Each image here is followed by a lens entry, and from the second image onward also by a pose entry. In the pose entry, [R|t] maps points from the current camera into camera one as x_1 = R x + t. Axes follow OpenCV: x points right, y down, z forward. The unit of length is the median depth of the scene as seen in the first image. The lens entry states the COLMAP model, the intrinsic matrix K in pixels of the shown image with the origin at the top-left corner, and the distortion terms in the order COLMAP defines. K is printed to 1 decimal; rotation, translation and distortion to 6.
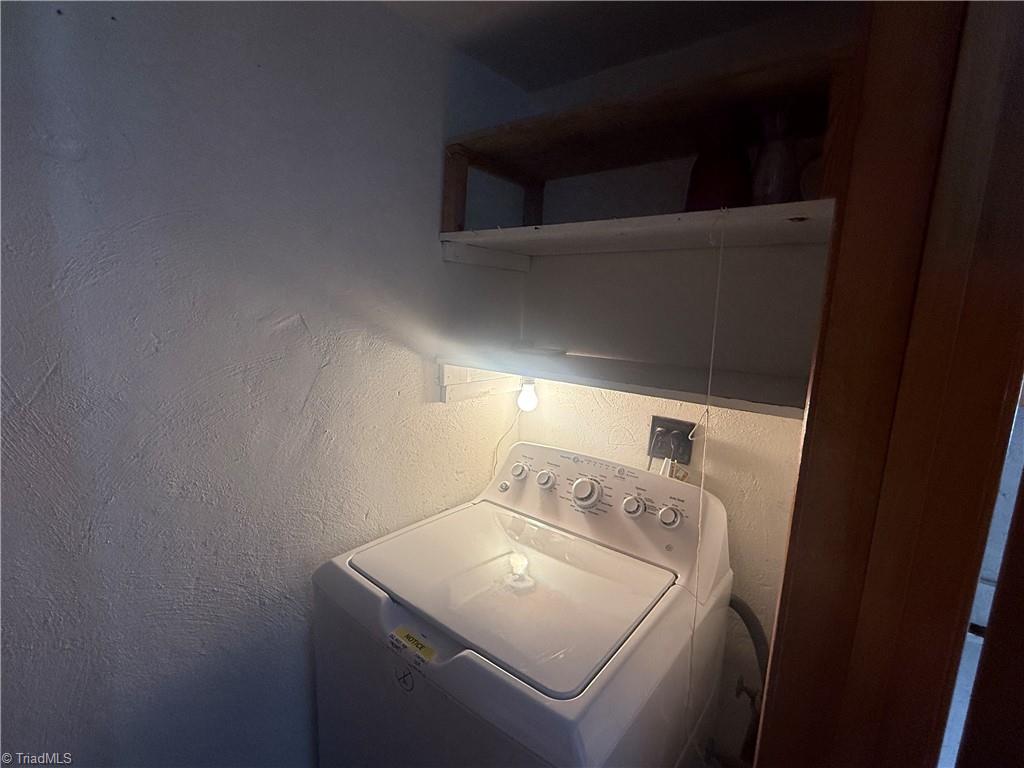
lens RADIAL K [[470.8, 0, 510.3], [0, 470.8, 383.2], [0, 0, 1]] dist [0.001342, -0.000545]
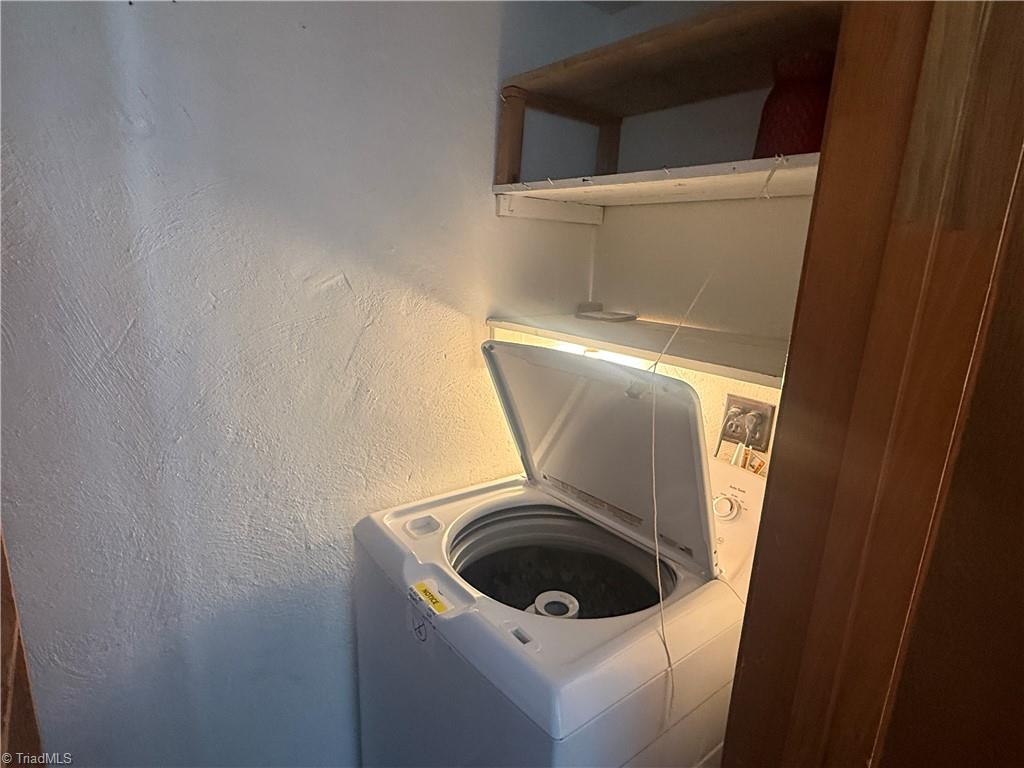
lens RADIAL K [[546.0, 0, 507.9], [0, 546.0, 385.5], [0, 0, 1]] dist [-0.000351, 0.001638]
pose [[0.975412, 0.051217, -0.214354, 0.162688], [-0.036562, 0.996750, 0.071788, -0.004586], [0.217335, -0.062185, 0.974114, -0.085013]]
